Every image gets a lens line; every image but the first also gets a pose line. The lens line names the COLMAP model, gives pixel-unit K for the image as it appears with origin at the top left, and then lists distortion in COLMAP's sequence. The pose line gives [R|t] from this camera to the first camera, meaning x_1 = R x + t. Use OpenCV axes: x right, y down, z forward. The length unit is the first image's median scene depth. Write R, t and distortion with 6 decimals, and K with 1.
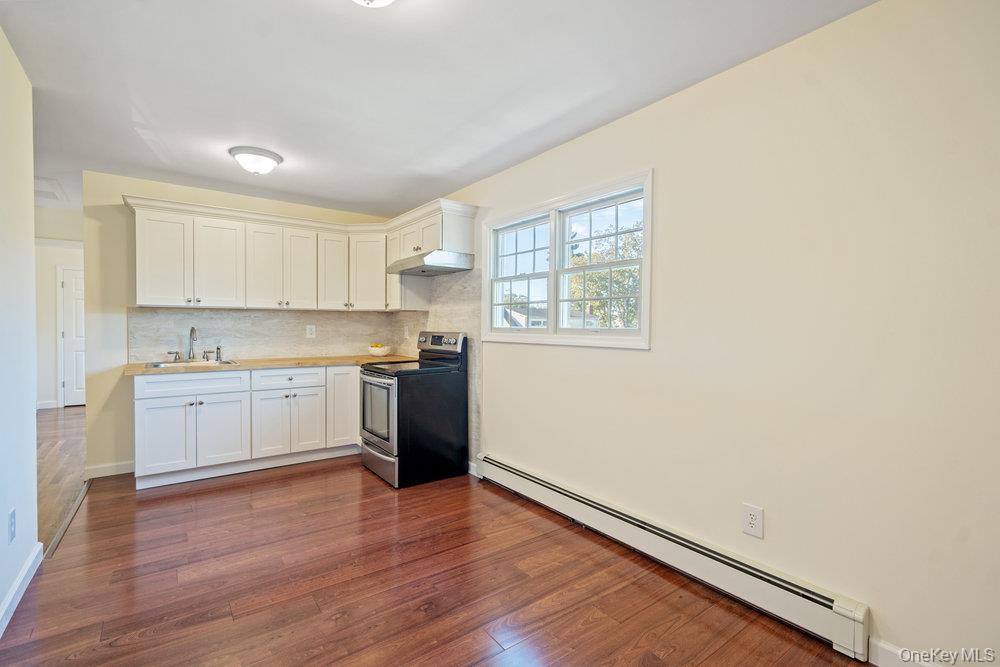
lens RADIAL K [[456.2, 0, 500.4], [0, 456.2, 336.2], [0, 0, 1]] dist [-0.000856, 0.000538]
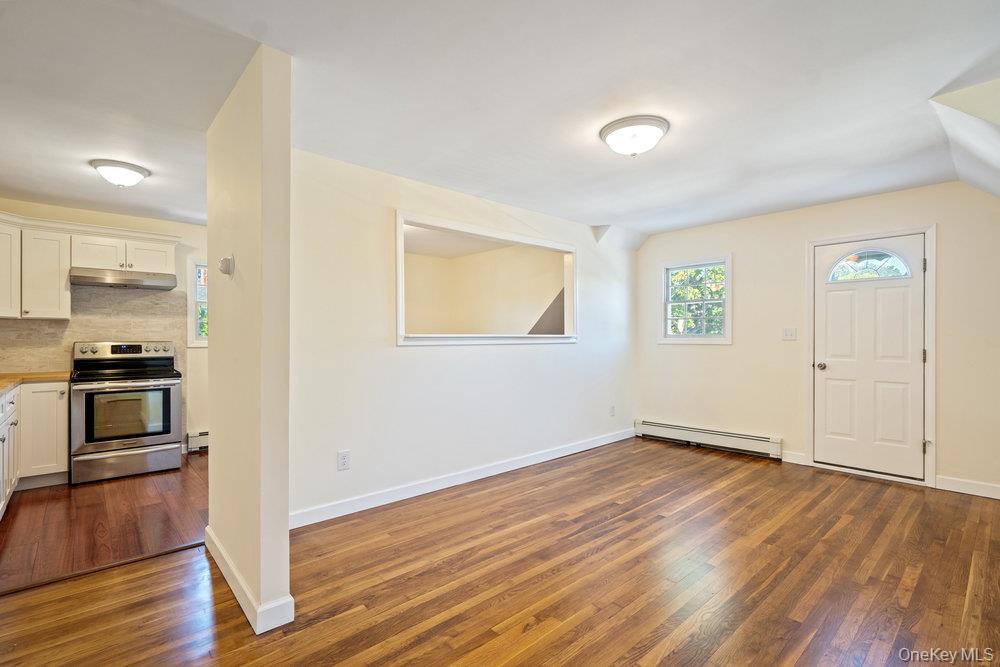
lens RADIAL K [[461.0, 0, 495.8], [0, 461.0, 337.2], [0, 0, 1]] dist [0.003090, 0.001146]
pose [[-0.085239, -0.007704, 0.996331, -1.402706], [0.020704, 0.999740, 0.009502, -0.012575], [-0.996145, 0.021438, -0.085057, 0.226526]]
